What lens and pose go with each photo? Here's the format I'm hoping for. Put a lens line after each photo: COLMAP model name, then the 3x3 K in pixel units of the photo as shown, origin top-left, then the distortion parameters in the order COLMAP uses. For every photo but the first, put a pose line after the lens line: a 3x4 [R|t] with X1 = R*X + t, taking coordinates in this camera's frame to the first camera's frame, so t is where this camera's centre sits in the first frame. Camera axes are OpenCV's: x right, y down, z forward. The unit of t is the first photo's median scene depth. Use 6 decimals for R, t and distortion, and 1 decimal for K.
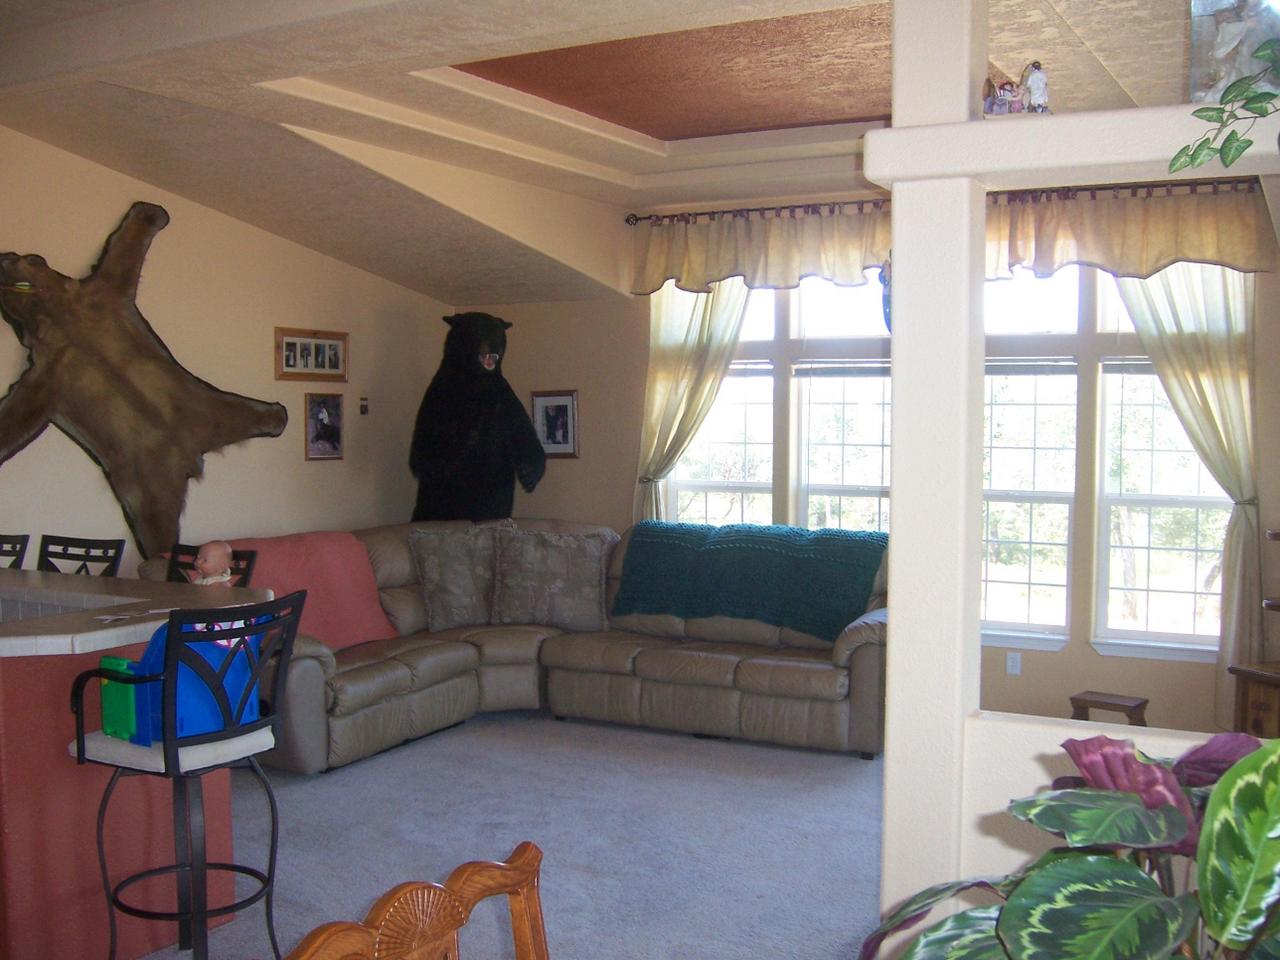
lens RADIAL K [[1424.1, 0, 640.0], [0, 1424.1, 480.0], [0, 0, 1]] dist [-0.114684, 0.032247]
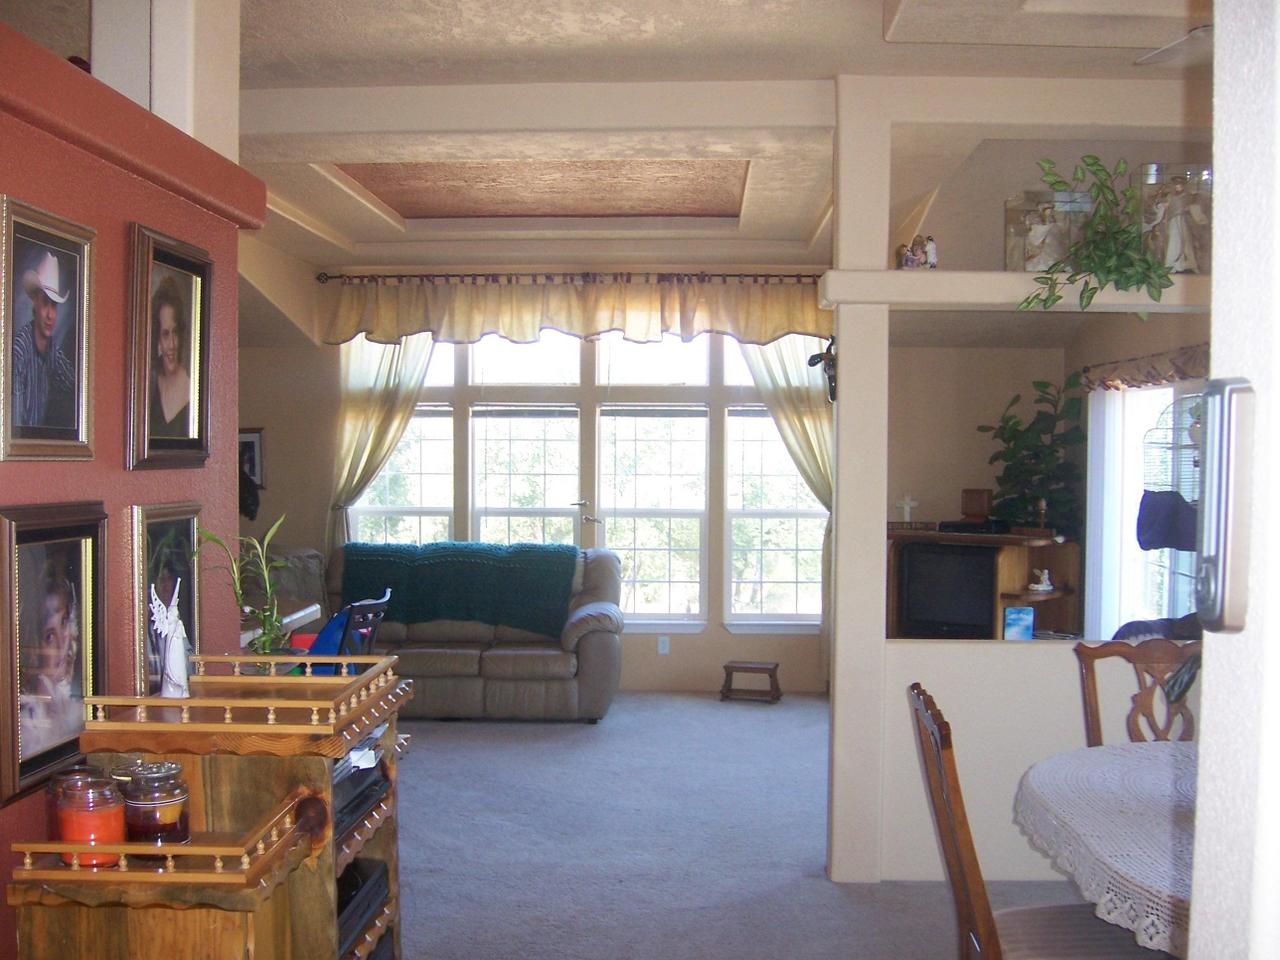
lens RADIAL K [[1424.1, 0, 640.0], [0, 1424.1, 480.0], [0, 0, 1]] dist [-0.114684, 0.032247]
pose [[0.894389, -0.012730, 0.447109, -0.329525], [0.022075, 0.999633, -0.015697, 0.001565], [-0.446746, 0.023909, 0.894342, -0.137386]]
